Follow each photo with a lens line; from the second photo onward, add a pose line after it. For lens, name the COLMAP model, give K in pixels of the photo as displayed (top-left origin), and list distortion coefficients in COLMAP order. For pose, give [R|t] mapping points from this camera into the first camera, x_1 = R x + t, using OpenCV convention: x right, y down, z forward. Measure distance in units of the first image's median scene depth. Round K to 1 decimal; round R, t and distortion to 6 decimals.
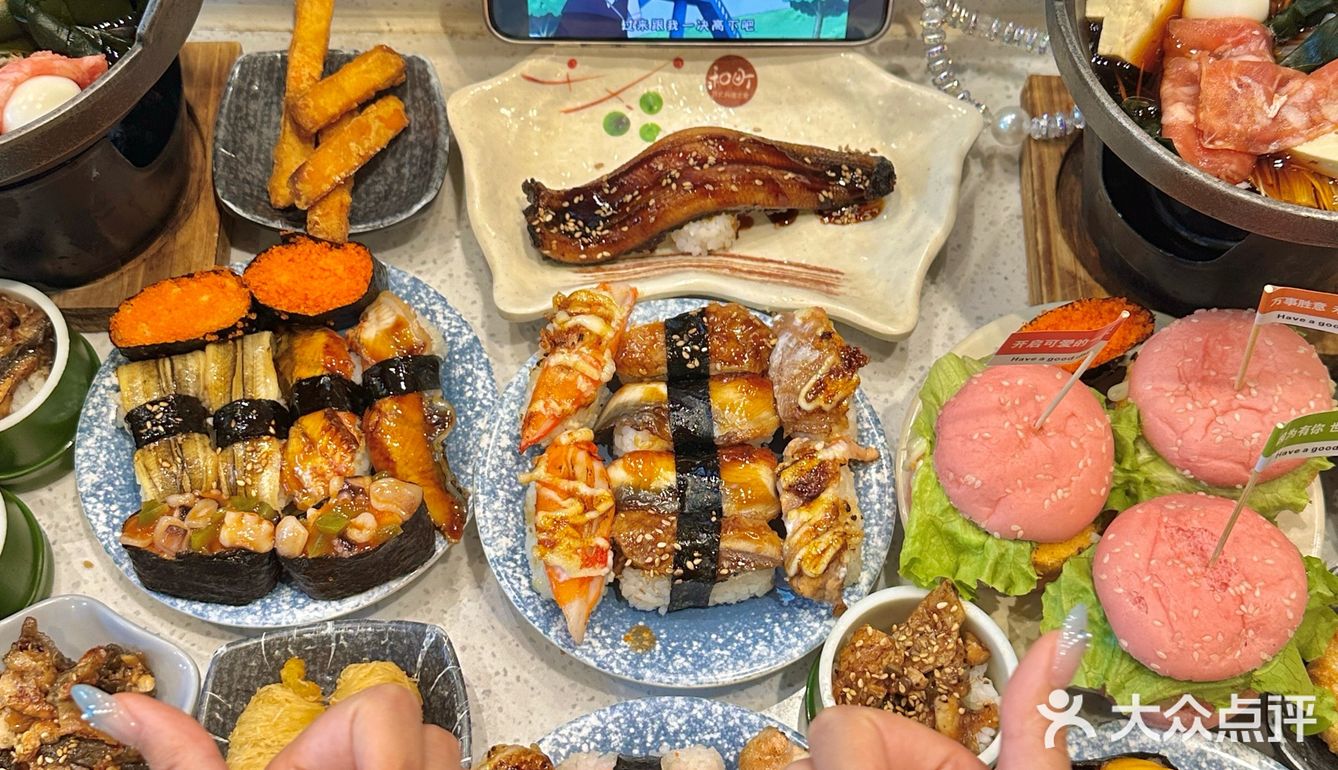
lens RADIAL K [[1606.7, 0, 669.0], [0, 1606.7, 385.0], [0, 0, 1]] dist [0.205827, -0.465120]
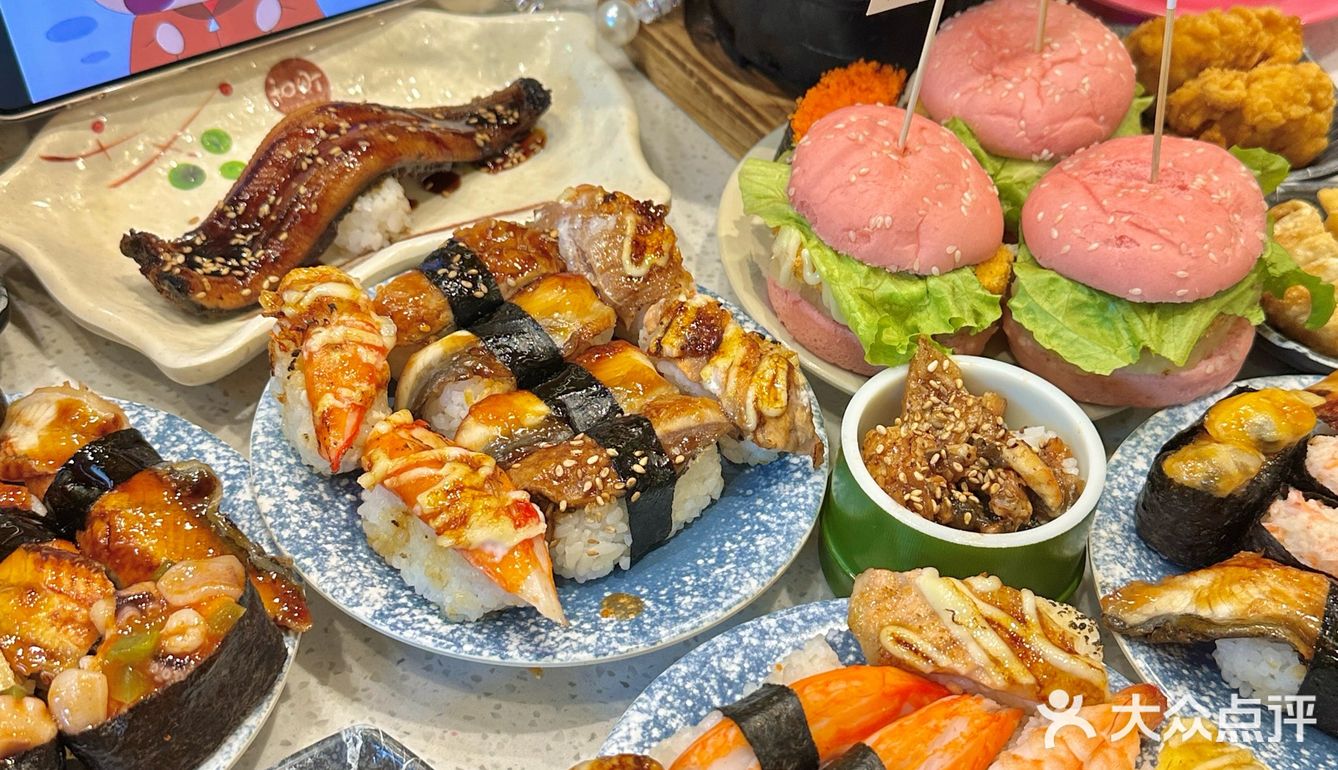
lens RADIAL K [[1606.7, 0, 669.0], [0, 1606.7, 385.0], [0, 0, 1]] dist [0.205827, -0.465120]
pose [[0.810750, -0.386065, 0.440044, -0.267721], [0.498313, 0.849621, -0.172706, 0.202535], [-0.307195, 0.359301, 0.881212, 0.329160]]
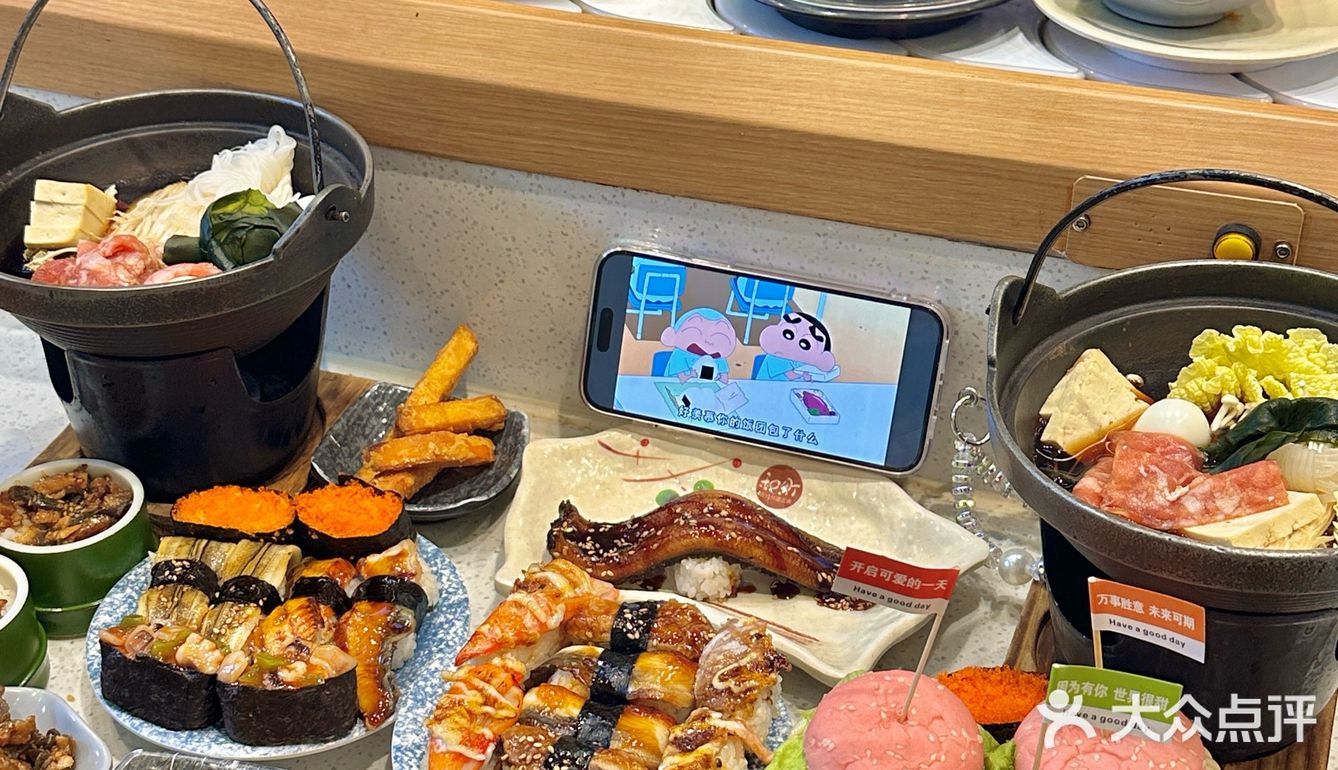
lens RADIAL K [[1982.7, 0, 669.0], [0, 1982.7, 385.0], [0, 0, 1]] dist [0.193263, -0.095430]
pose [[0.946829, 0.181893, -0.265386, 0.368270], [-0.287847, 0.847393, -0.446171, 0.441852], [0.143731, 0.498838, 0.854694, -0.226462]]
